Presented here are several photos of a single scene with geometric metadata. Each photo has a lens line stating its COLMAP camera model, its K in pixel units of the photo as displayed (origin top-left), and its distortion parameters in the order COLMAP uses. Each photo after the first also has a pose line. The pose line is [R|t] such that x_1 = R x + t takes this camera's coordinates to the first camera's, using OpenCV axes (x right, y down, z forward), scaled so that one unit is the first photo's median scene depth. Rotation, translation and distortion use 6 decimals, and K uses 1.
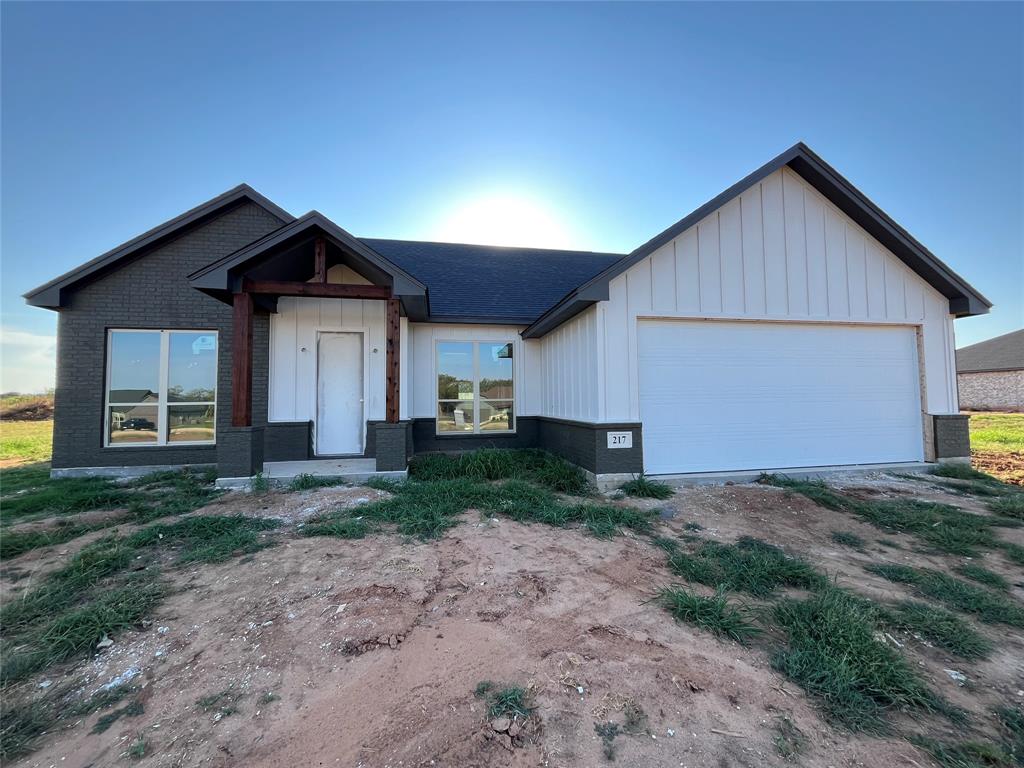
lens RADIAL K [[418.6, 0, 512.8], [0, 418.6, 379.1], [0, 0, 1]] dist [0.000563, 0.000287]
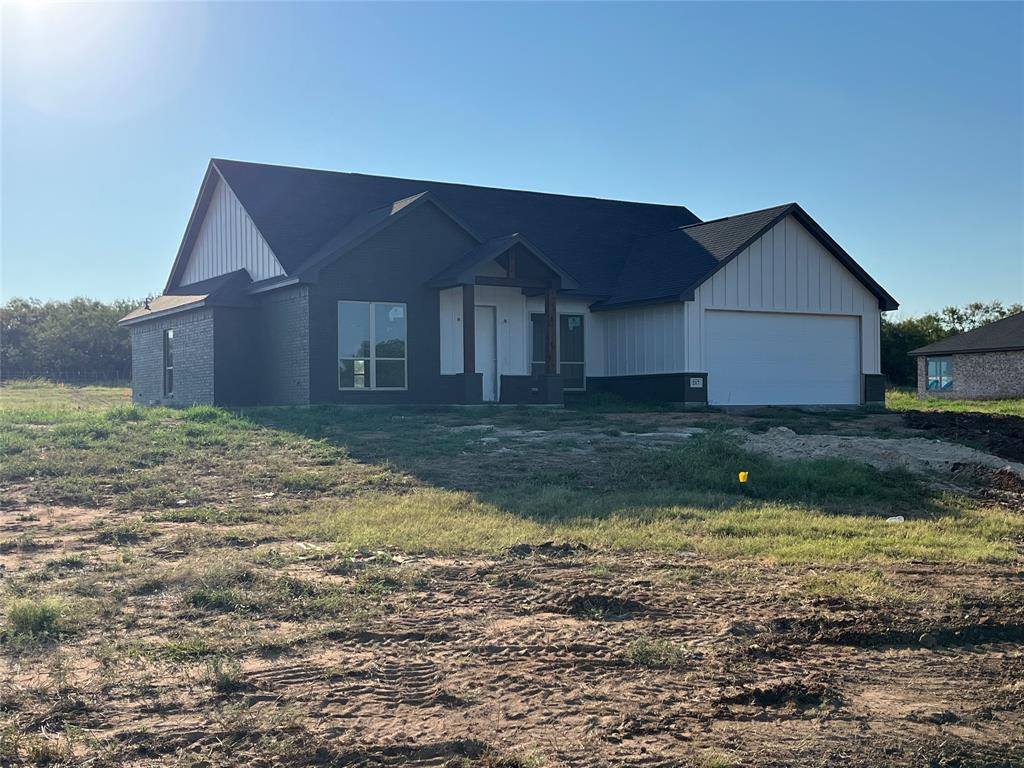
lens RADIAL K [[1221.1, 0, 511.8], [0, 1221.1, 385.9], [0, 0, 1]] dist [0.088167, 0.000000]
pose [[0.941233, 0.011115, 0.337576, -1.759342], [-0.021598, 0.999394, 0.027314, 0.031722], [-0.337068, -0.033000, 0.940902, -2.832186]]
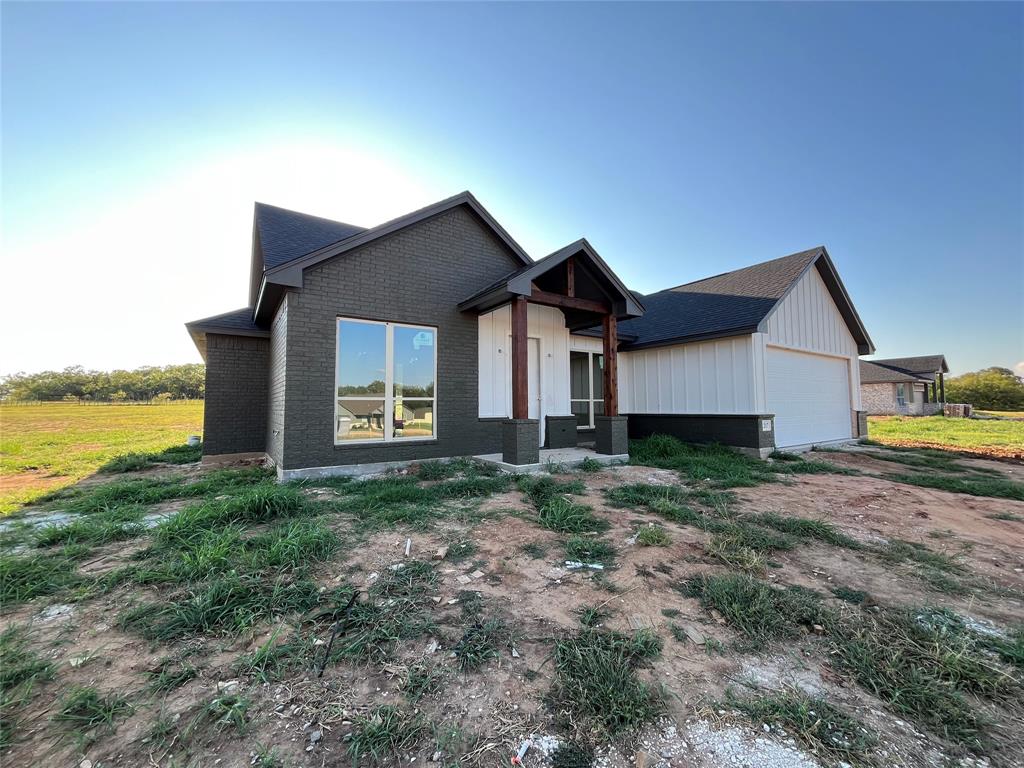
lens RADIAL K [[418.6, 0, 518.2], [0, 418.6, 380.7], [0, 0, 1]] dist [0.000563, 0.000287]
pose [[0.910409, 0.031424, 0.412514, -0.985095], [-0.024399, 0.999454, -0.022286, 0.032527], [-0.412989, 0.010224, 0.910679, -0.006878]]
